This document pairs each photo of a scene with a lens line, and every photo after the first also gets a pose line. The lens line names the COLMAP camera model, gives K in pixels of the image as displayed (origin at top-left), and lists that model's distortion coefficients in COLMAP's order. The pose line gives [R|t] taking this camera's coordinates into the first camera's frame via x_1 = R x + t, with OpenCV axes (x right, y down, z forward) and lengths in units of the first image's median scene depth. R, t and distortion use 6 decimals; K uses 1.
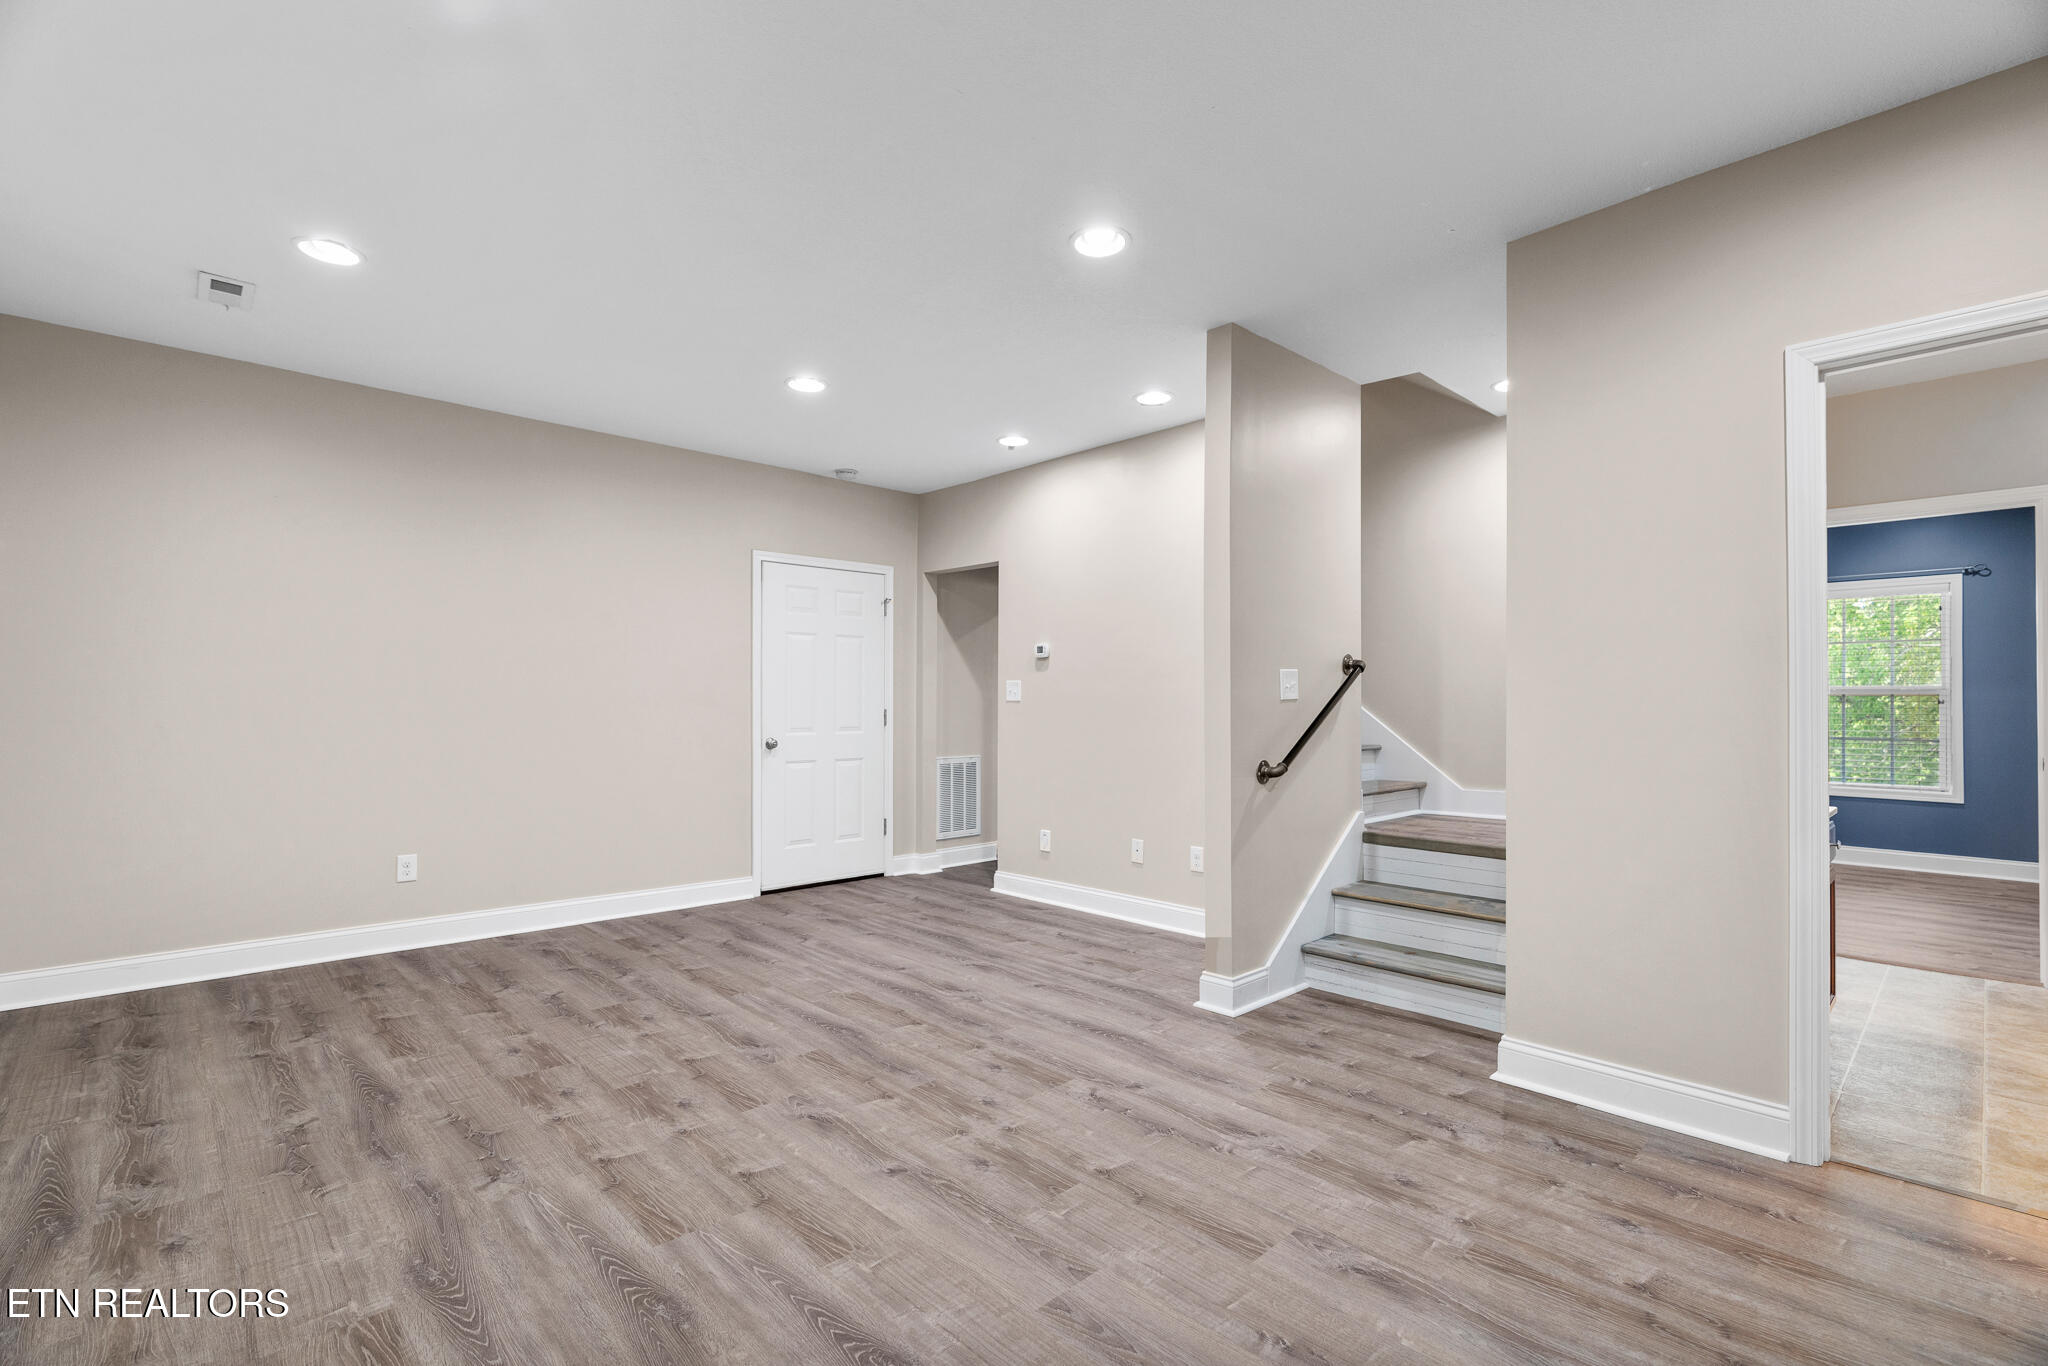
lens RADIAL K [[948.7, 0, 1027.0], [0, 948.7, 699.4], [0, 0, 1]] dist [-0.010593, 0.007077]
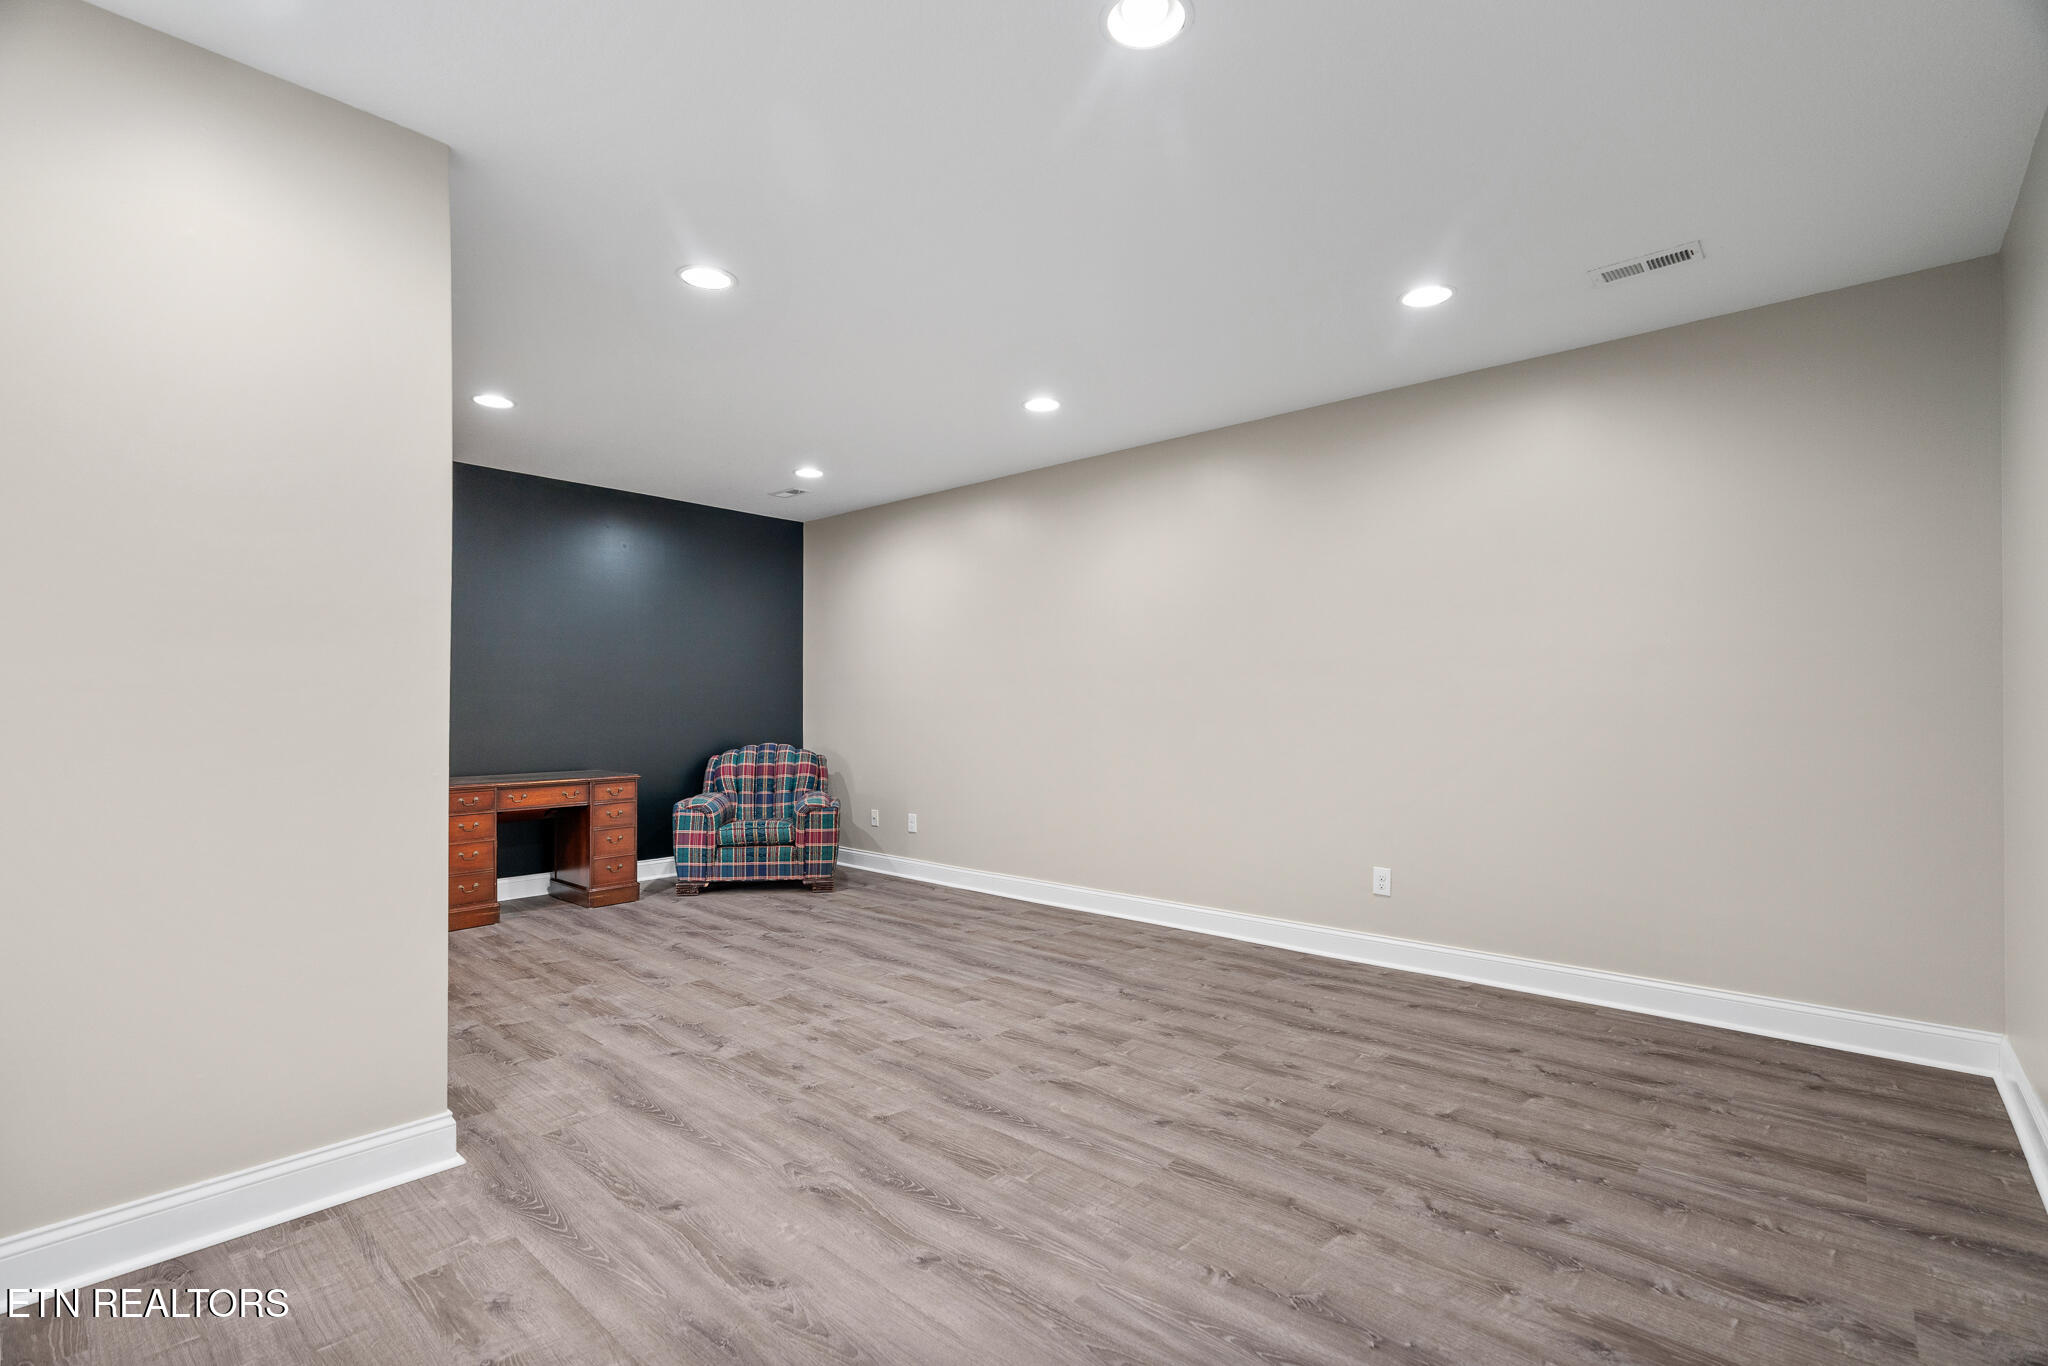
lens RADIAL K [[925.2, 0, 1020.1], [0, 925.2, 676.3], [0, 0, 1]] dist [-0.002396, 0.000081]
pose [[-0.997185, -0.004495, -0.074846, -0.193362], [-0.001487, 0.999191, -0.040193, 0.007897], [0.074966, -0.039969, -0.996385, 2.003055]]
